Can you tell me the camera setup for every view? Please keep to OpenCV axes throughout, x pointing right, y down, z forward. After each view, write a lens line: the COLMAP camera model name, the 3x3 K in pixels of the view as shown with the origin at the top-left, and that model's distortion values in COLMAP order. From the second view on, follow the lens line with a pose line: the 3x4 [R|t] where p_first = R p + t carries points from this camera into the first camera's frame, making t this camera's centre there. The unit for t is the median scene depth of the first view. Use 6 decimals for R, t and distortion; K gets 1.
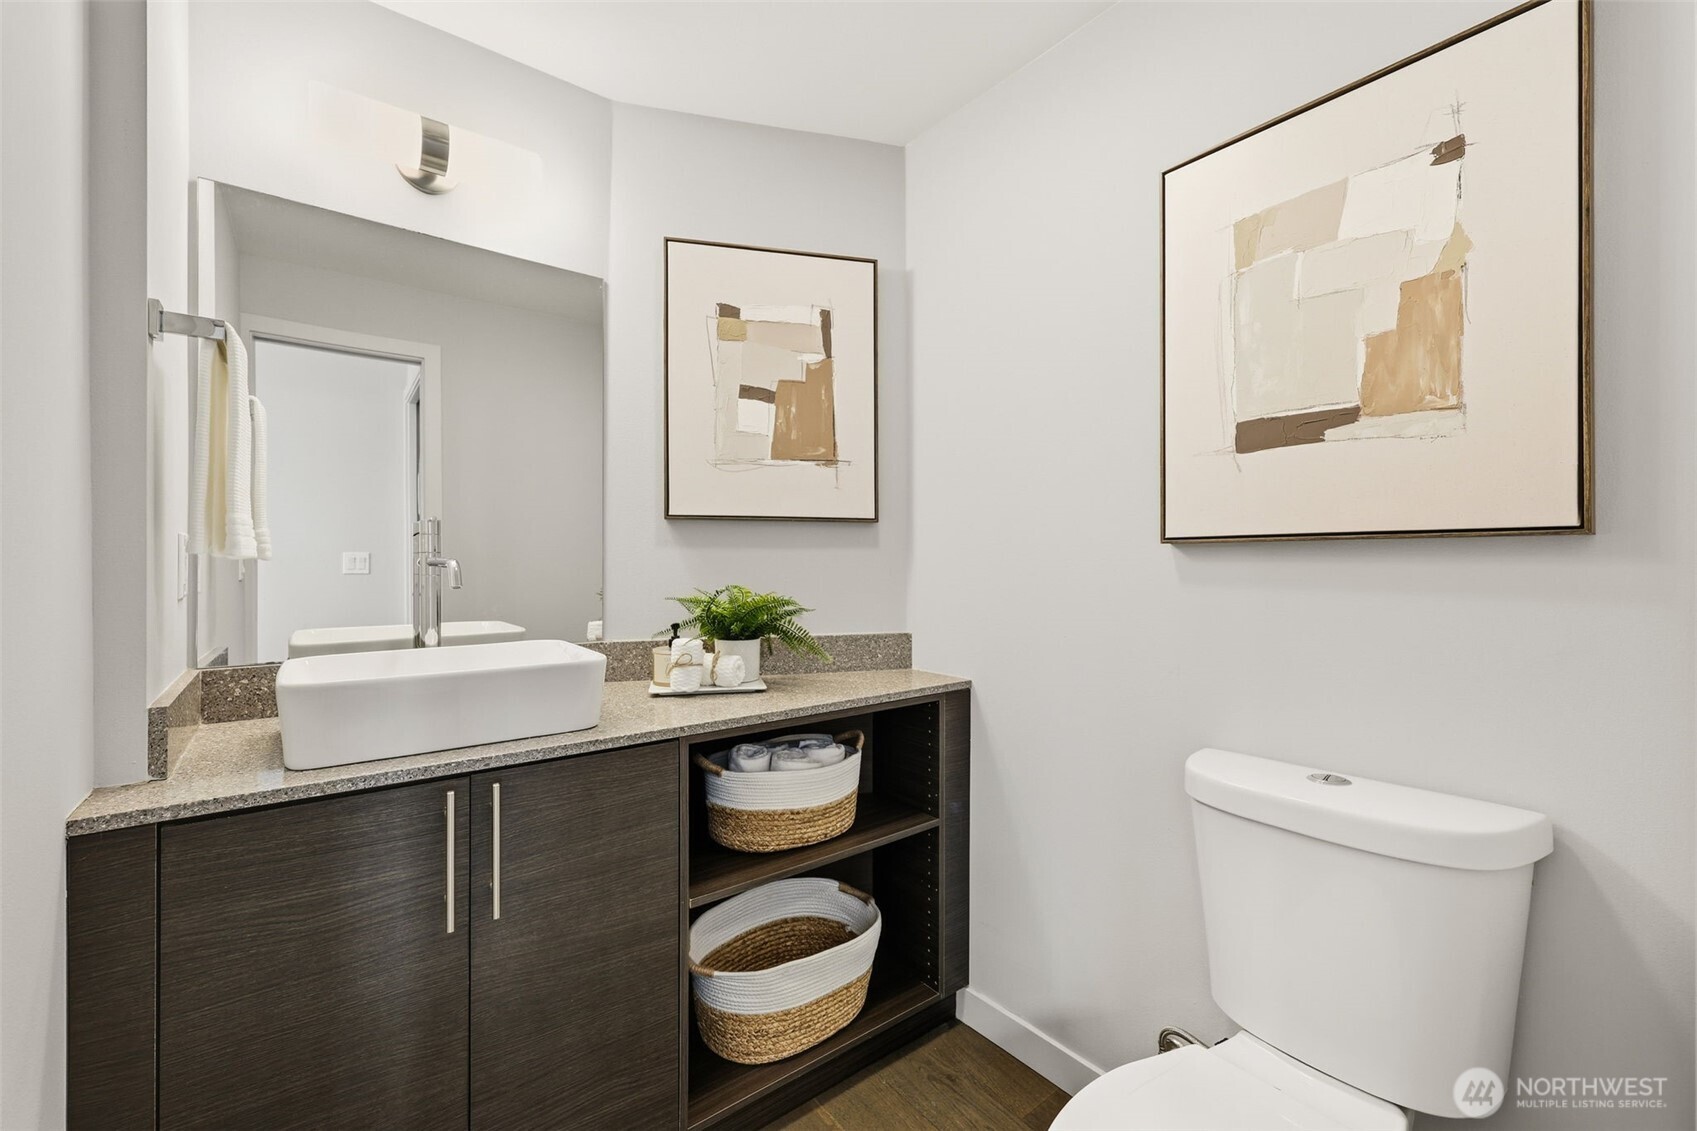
lens RADIAL K [[685.5, 0, 851.1], [0, 685.5, 568.3], [0, 0, 1]] dist [0.000339, 0.000357]
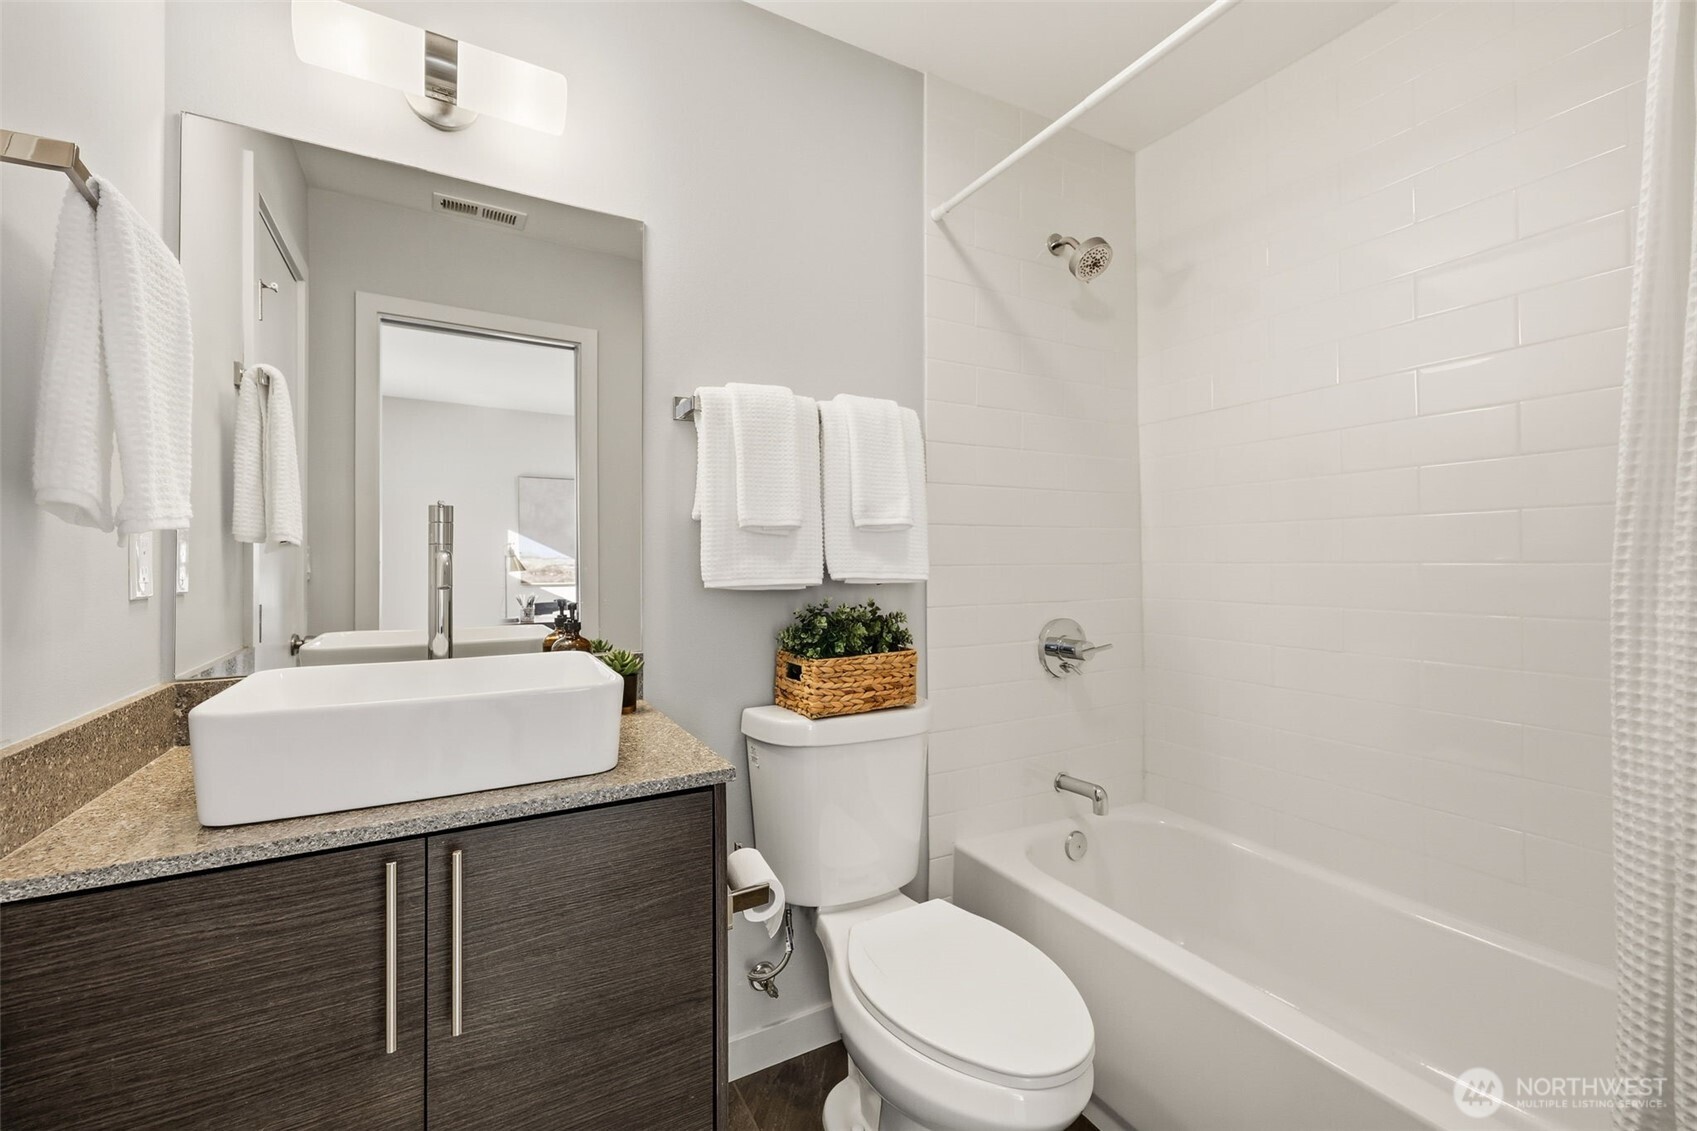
lens RADIAL K [[685.5, 0, 854.0], [0, 685.5, 564.4], [0, 0, 1]] dist [0.000339, 0.000357]
pose [[0.990313, -0.006433, -0.138704, 0.012040], [0.006545, 0.999979, 0.000356, 0.001866], [0.138698, -0.001261, 0.990334, 0.235699]]
